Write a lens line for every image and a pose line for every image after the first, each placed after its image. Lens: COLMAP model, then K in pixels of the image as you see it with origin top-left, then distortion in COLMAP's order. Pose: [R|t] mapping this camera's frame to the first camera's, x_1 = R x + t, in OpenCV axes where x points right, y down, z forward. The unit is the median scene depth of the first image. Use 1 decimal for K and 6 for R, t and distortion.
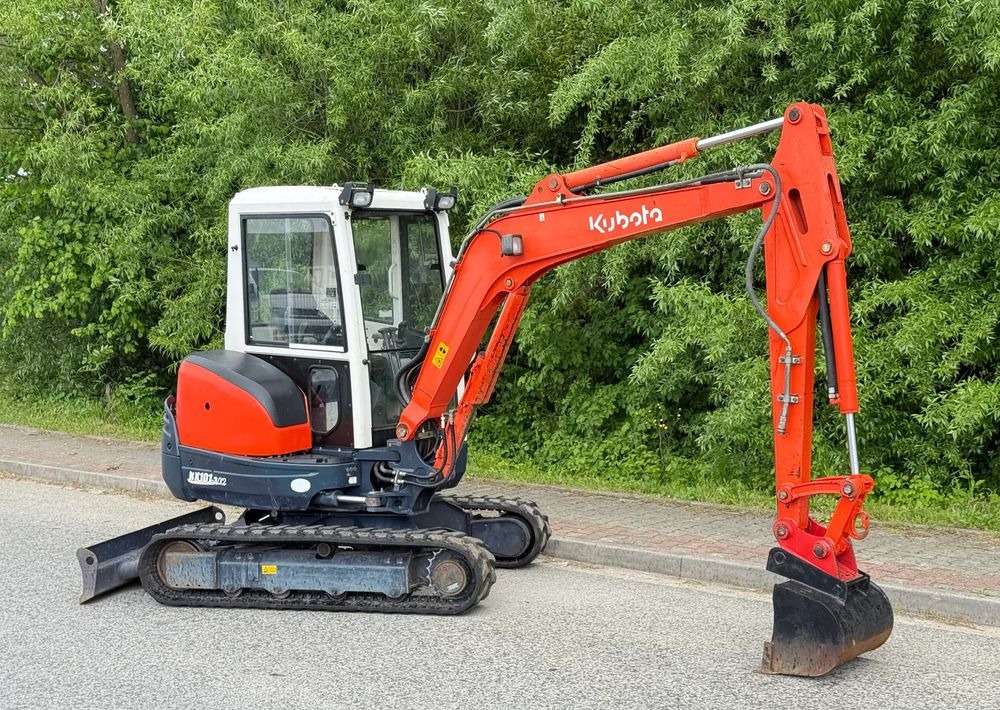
lens RADIAL K [[1381.7, 0, 497.6], [0, 1381.7, 373.3], [0, 0, 1]] dist [0.169384, -0.114274]
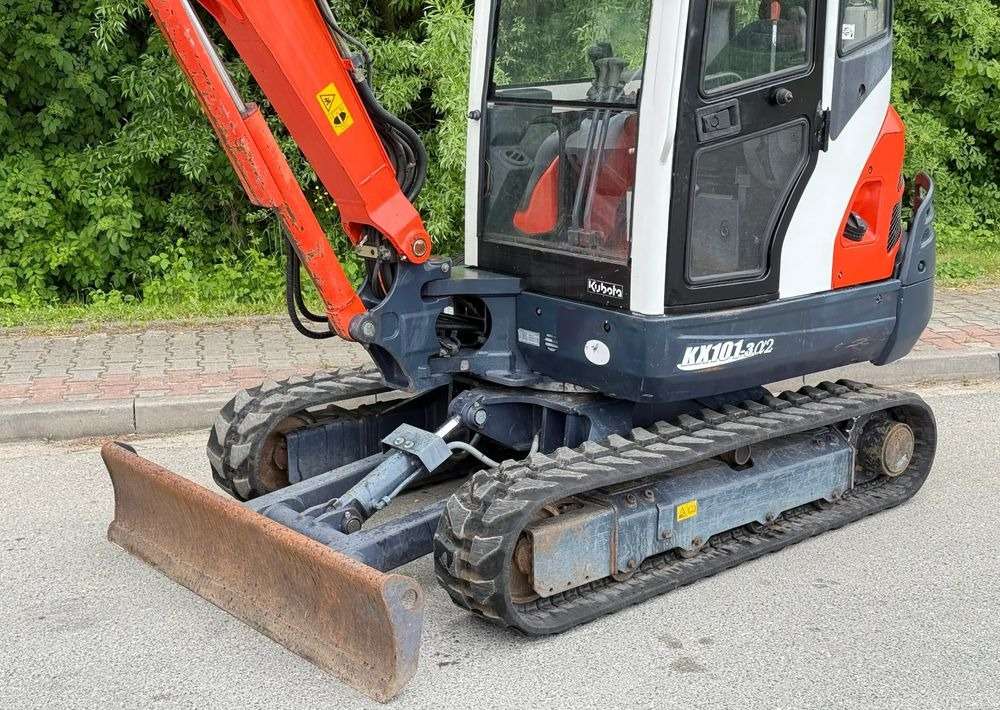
lens RADIAL K [[1381.7, 0, 497.6], [0, 1381.7, 373.3], [0, 0, 1]] dist [0.169384, -0.114274]
pose [[0.540680, -0.173354, 0.823173, -0.623181], [0.038711, 0.982627, 0.181507, -0.011703], [-0.840337, -0.066271, 0.537998, 0.757741]]
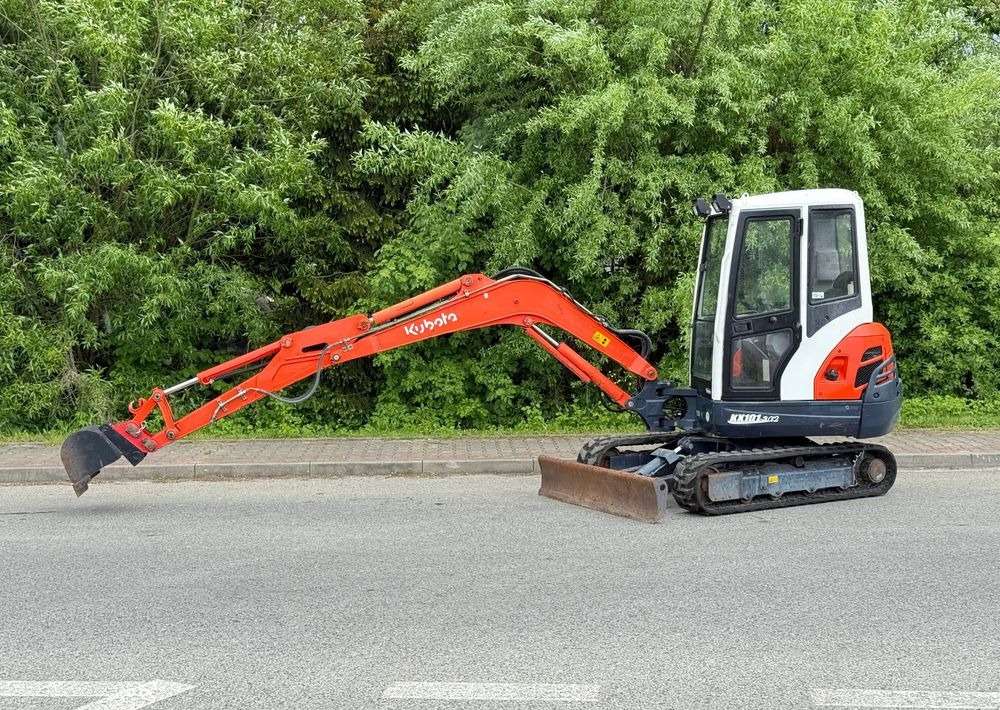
lens RADIAL K [[1381.7, 0, 497.6], [0, 1381.7, 373.3], [0, 0, 1]] dist [0.169384, -0.114274]
pose [[0.924774, -0.007144, 0.380449, -0.868631], [0.008523, 0.999962, -0.001939, 0.037101], [-0.380420, 0.005036, 0.924800, -0.165697]]
